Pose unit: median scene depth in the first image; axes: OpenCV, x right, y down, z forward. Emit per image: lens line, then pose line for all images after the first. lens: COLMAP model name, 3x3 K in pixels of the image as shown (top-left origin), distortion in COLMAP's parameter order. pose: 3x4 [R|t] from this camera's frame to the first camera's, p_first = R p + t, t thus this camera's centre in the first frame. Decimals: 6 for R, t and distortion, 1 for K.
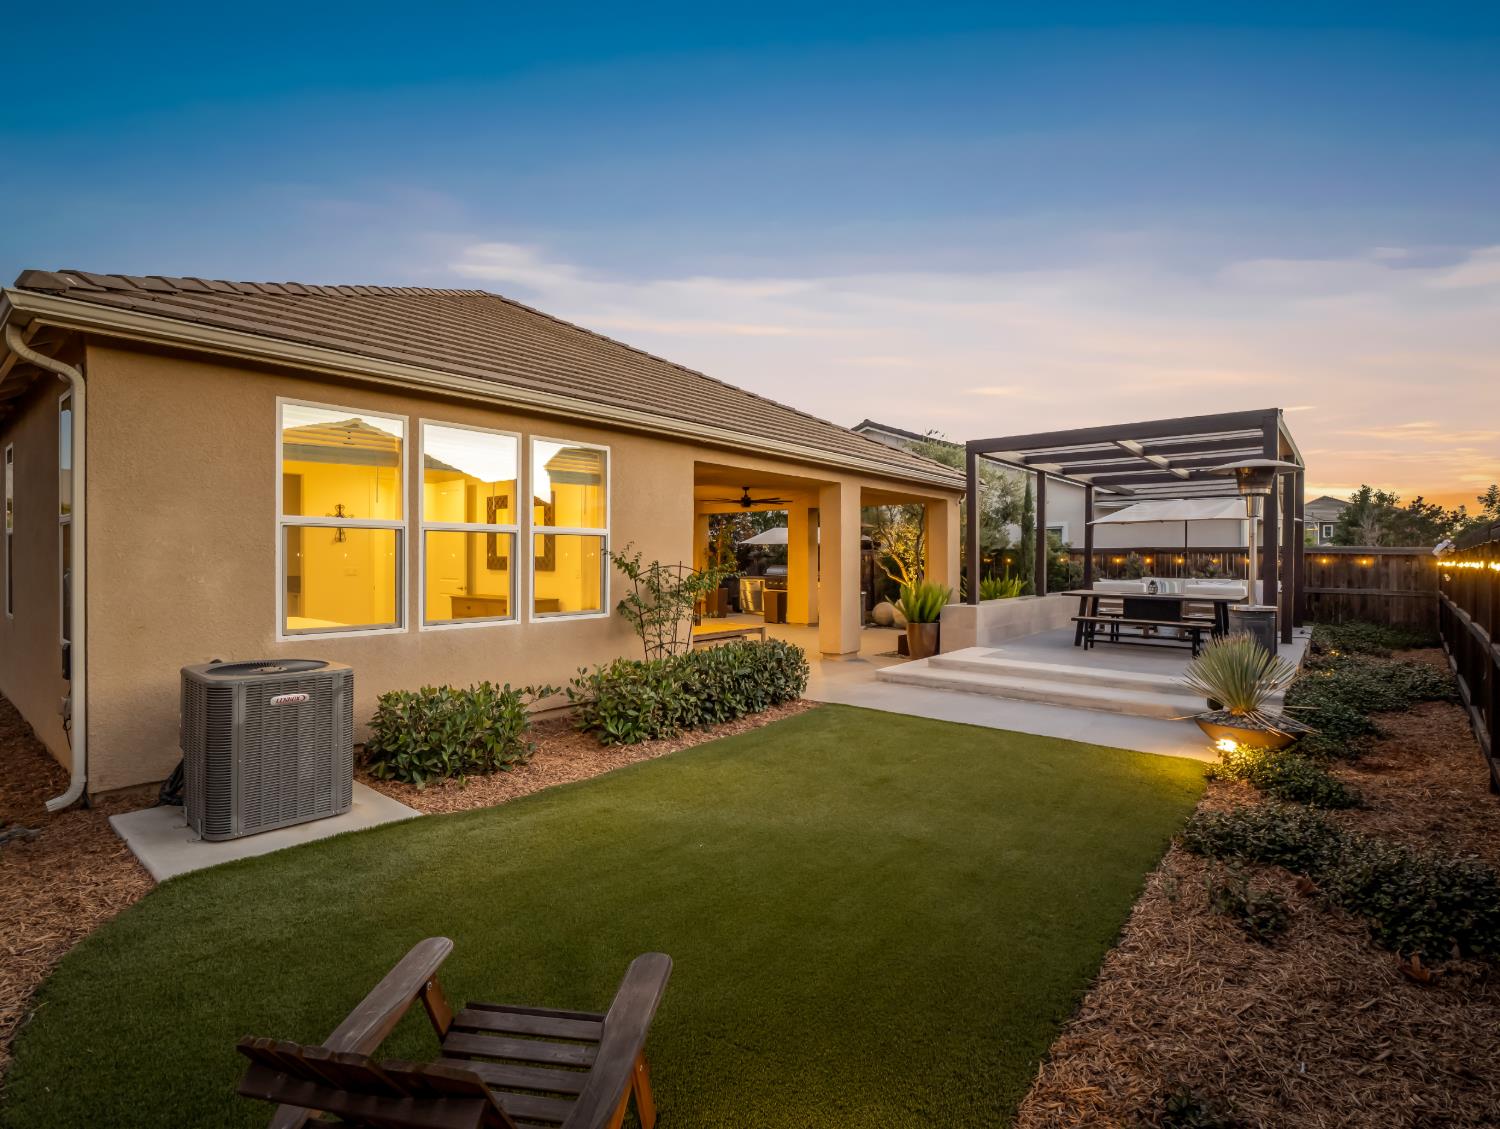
lens RADIAL K [[729.7, 0, 750.0], [0, 729.7, 564.5], [0, 0, 1]] dist [0.000369, -0.000397]
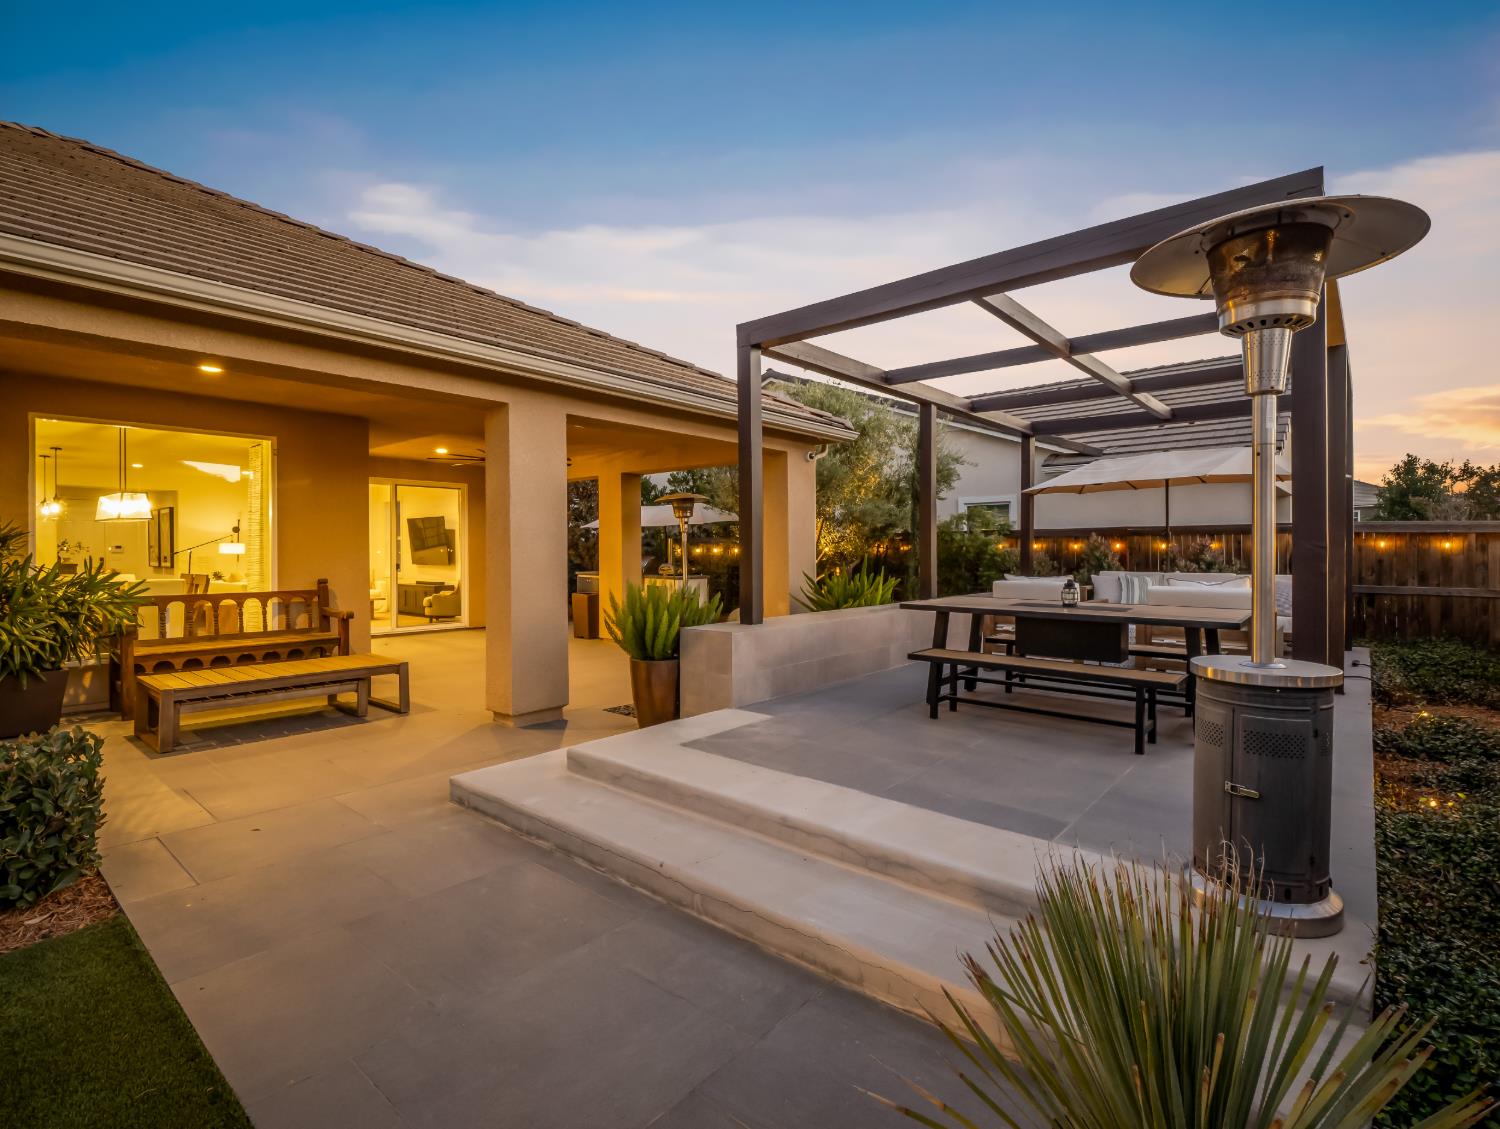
lens RADIAL K [[729.7, 0, 750.0], [0, 729.7, 564.5], [0, 0, 1]] dist [0.000369, -0.000397]
pose [[0.999811, -0.006751, -0.018230, 0.245539], [0.006919, 0.999934, 0.009175, 0.003683], [0.018167, -0.009300, 0.999792, 0.352724]]
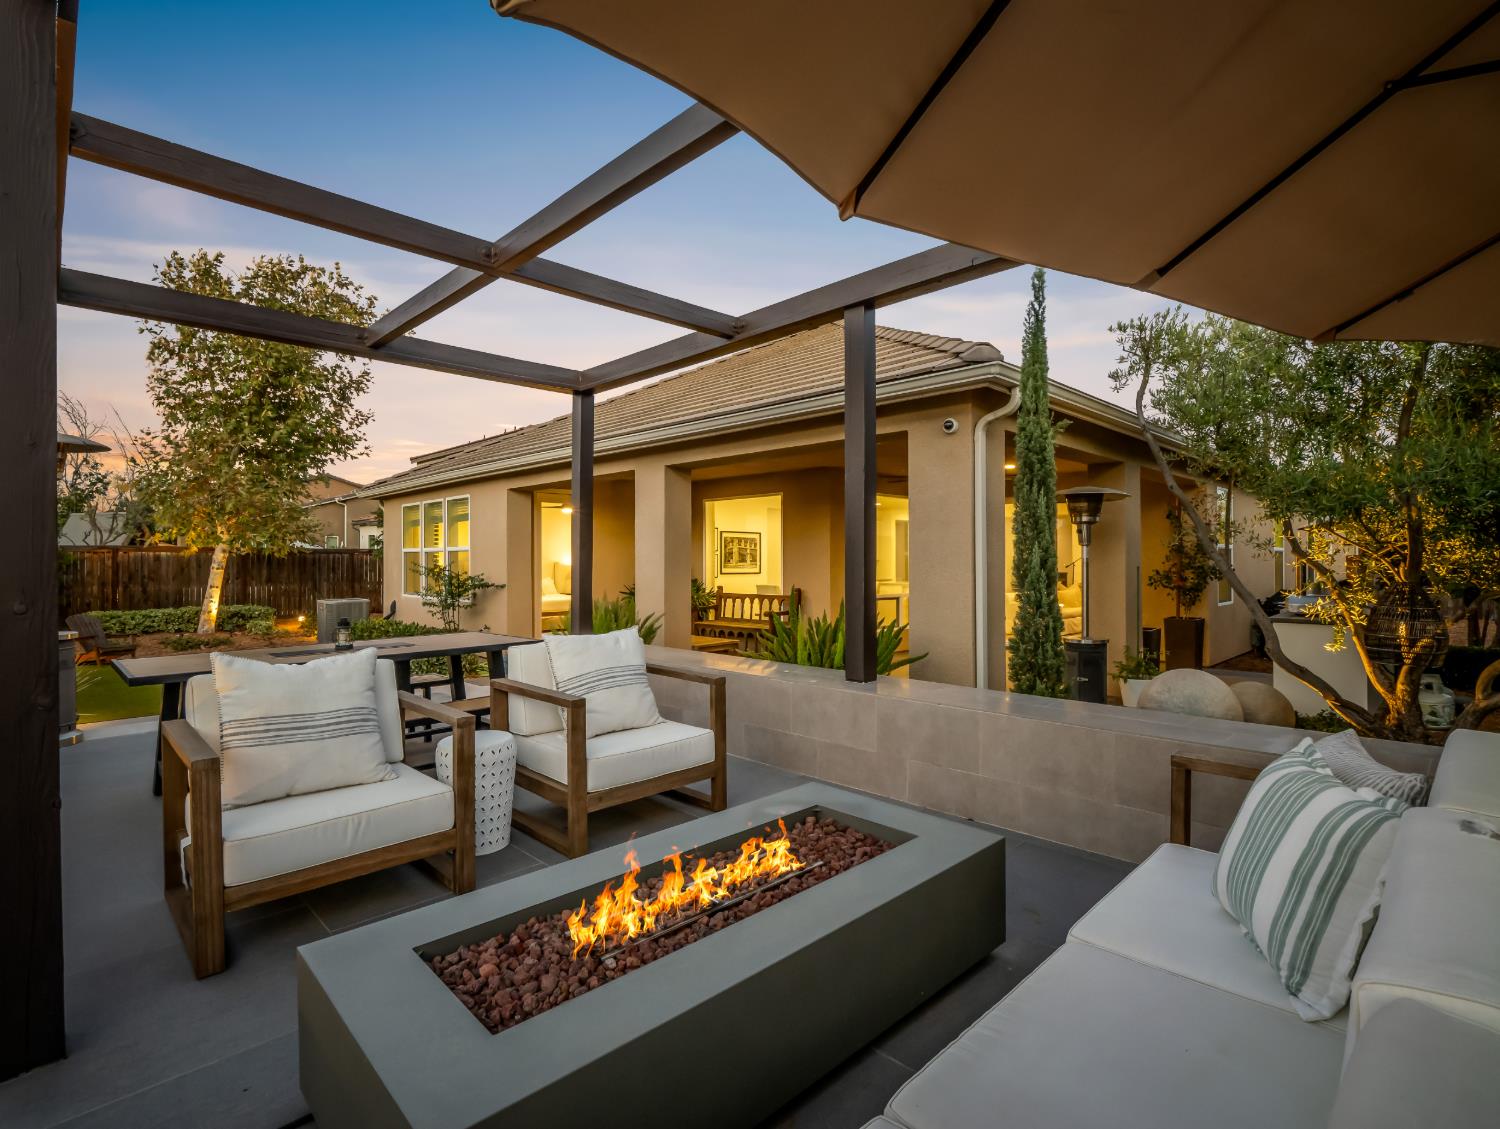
lens RADIAL K [[729.7, 0, 750.0], [0, 729.7, 564.5], [0, 0, 1]] dist [0.000369, -0.000397]
pose [[-0.104709, 0.002600, -0.994500, 0.730537], [-0.007251, 0.999968, 0.003378, -0.011830], [0.994476, 0.007565, -0.104687, 0.978084]]
